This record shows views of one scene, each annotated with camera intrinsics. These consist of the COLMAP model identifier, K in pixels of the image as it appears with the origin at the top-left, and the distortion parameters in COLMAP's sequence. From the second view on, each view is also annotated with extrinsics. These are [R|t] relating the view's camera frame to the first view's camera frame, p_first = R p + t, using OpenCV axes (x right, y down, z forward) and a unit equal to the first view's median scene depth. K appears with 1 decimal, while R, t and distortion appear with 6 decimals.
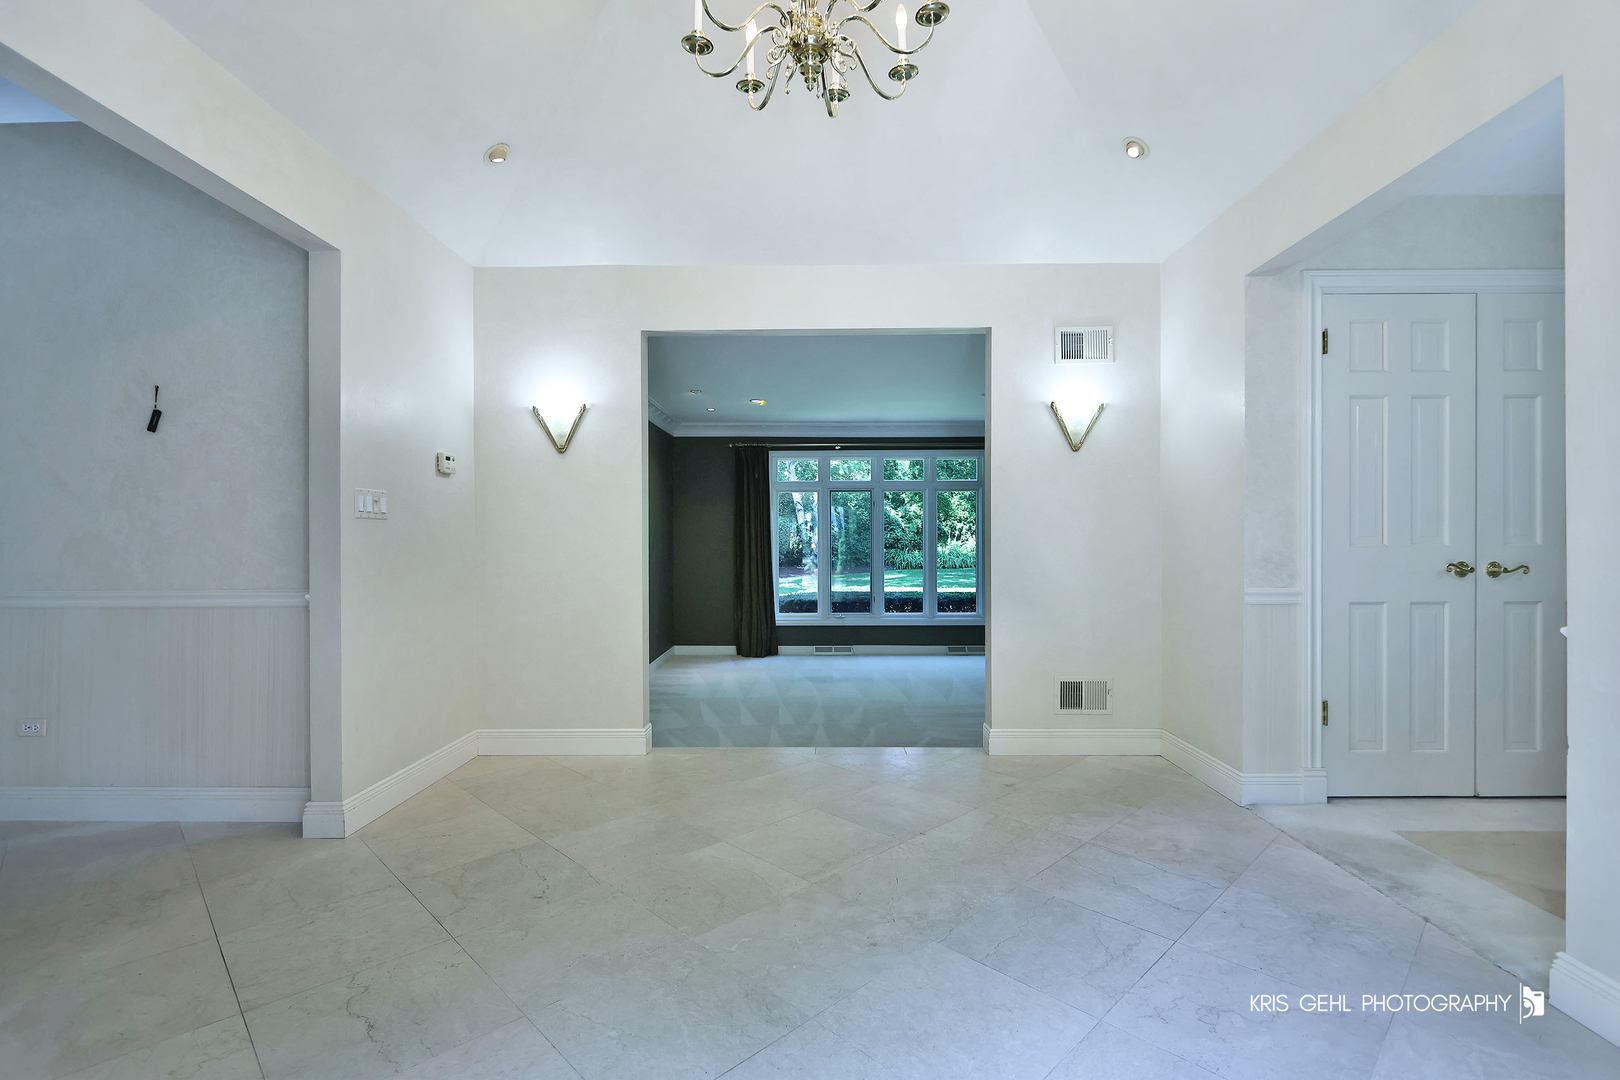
lens RADIAL K [[745.1, 0, 808.7], [0, 745.1, 540.6], [0, 0, 1]] dist [0.000983, -0.000570]
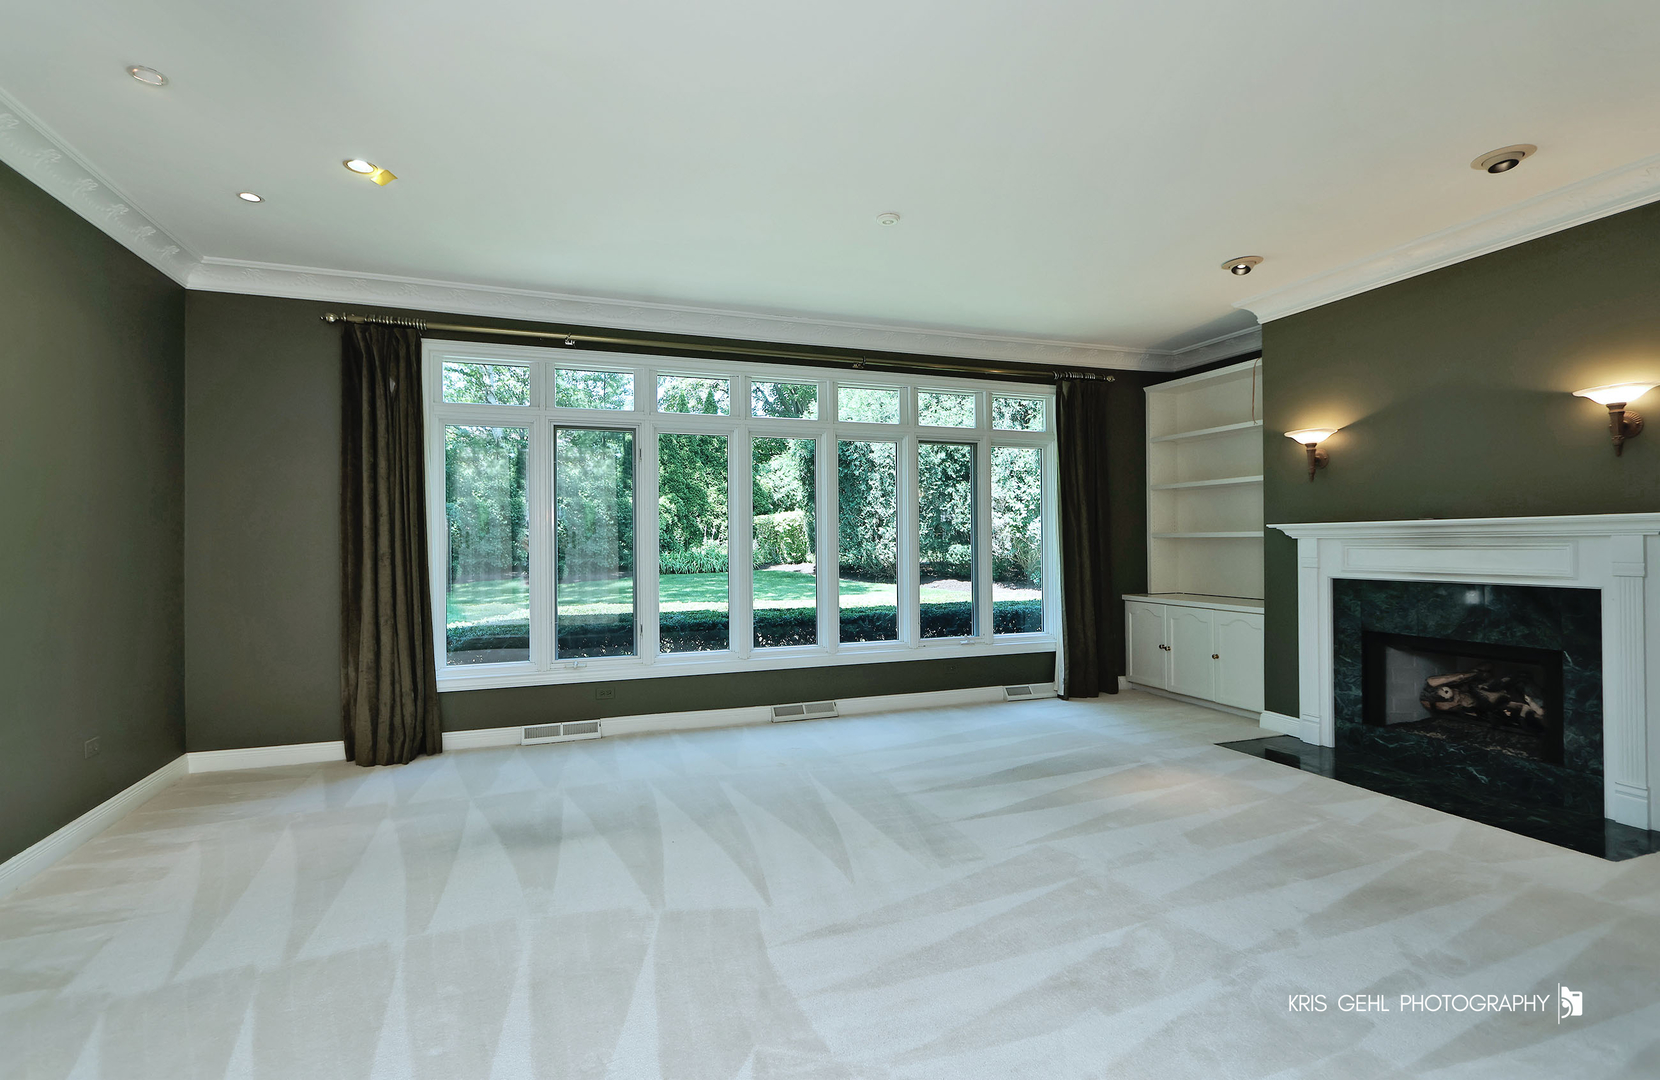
lens RADIAL K [[767.4, 0, 831.8], [0, 767.4, 532.0], [0, 0, 1]] dist [0.000462, -0.000489]
pose [[0.930467, -0.000774, 0.366376, 0.012627], [0.006981, 0.999854, -0.015618, 0.017561], [-0.366310, 0.017089, 0.930336, 0.427889]]
